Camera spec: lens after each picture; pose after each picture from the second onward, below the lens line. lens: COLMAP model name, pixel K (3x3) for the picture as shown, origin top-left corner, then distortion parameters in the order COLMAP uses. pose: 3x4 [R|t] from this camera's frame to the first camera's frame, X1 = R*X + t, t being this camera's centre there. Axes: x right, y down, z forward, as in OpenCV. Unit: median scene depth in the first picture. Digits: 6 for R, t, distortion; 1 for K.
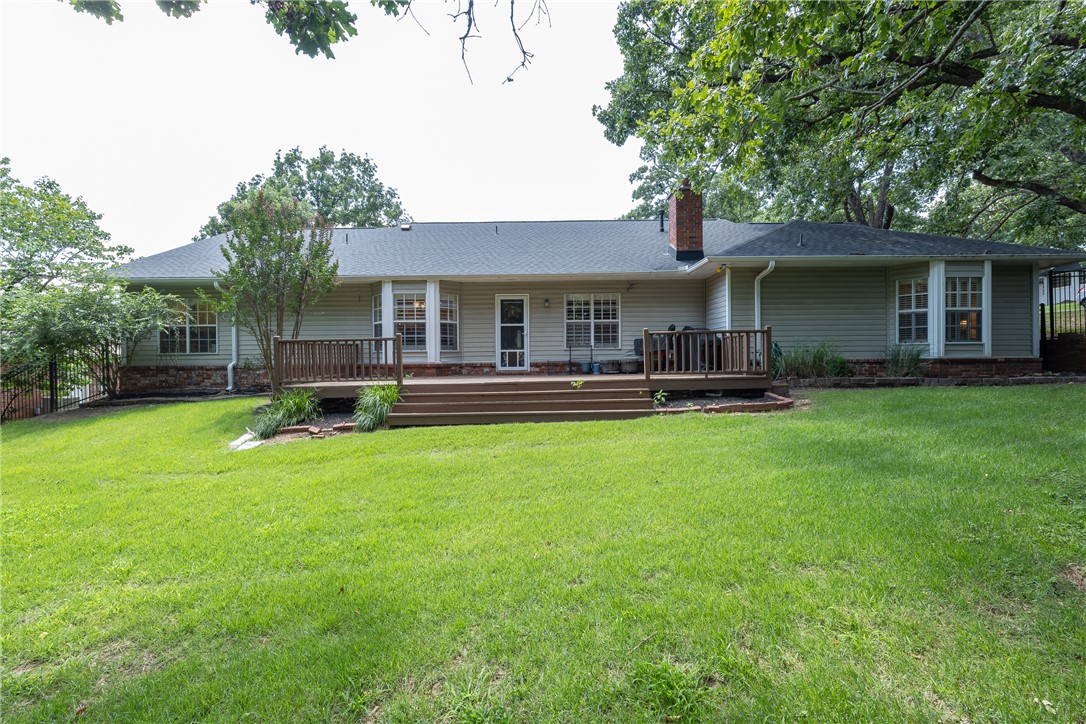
lens RADIAL K [[461.5, 0, 538.6], [0, 461.5, 362.7], [0, 0, 1]] dist [-0.000310, 0.000363]
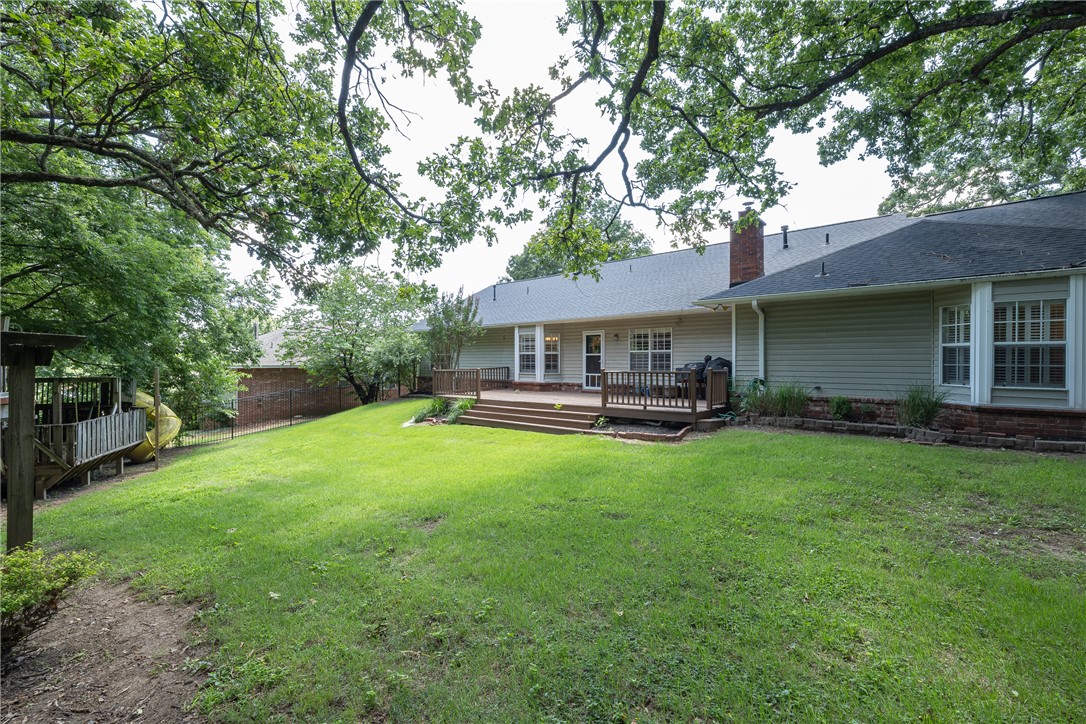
lens RADIAL K [[461.5, 0, 538.6], [0, 461.5, 362.7], [0, 0, 1]] dist [-0.000310, 0.000363]
pose [[0.752823, 0.013356, -0.658087, 0.718193], [-0.005768, 0.999890, 0.013694, -0.079654], [0.658197, -0.006514, 0.752817, -0.083890]]
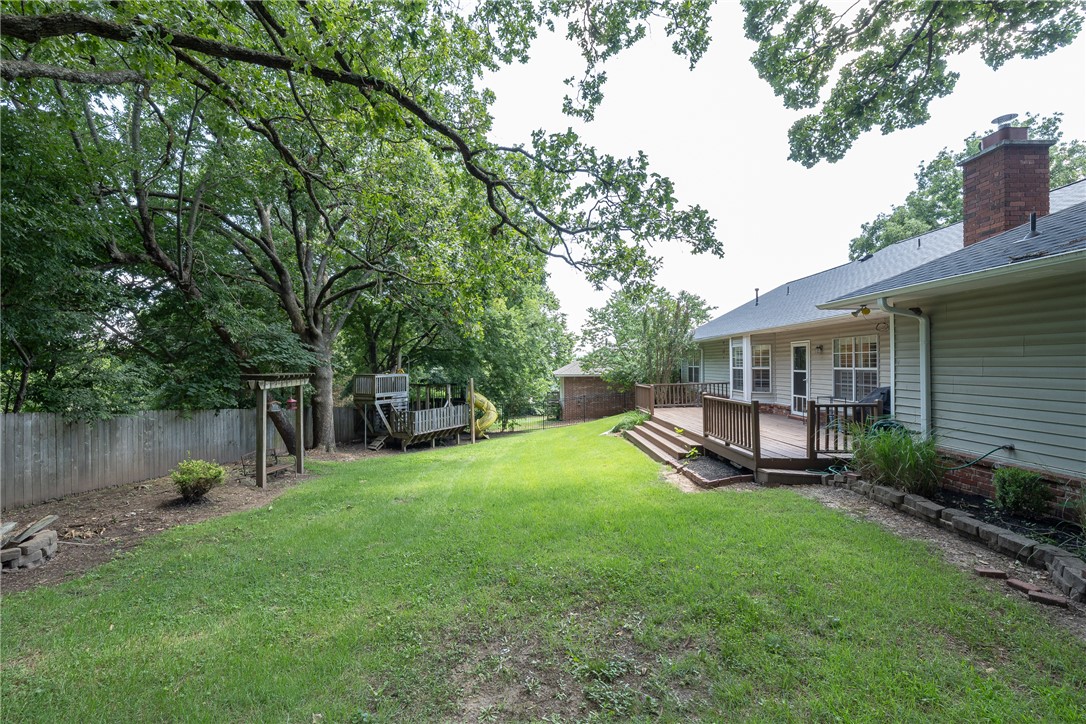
lens RADIAL K [[461.5, 0, 538.6], [0, 461.5, 362.7], [0, 0, 1]] dist [-0.000310, 0.000363]
pose [[-0.001330, 0.007573, -0.999970, 1.021140], [0.007998, 0.999939, 0.007562, -0.118935], [0.999967, -0.007987, -0.001390, 0.442360]]
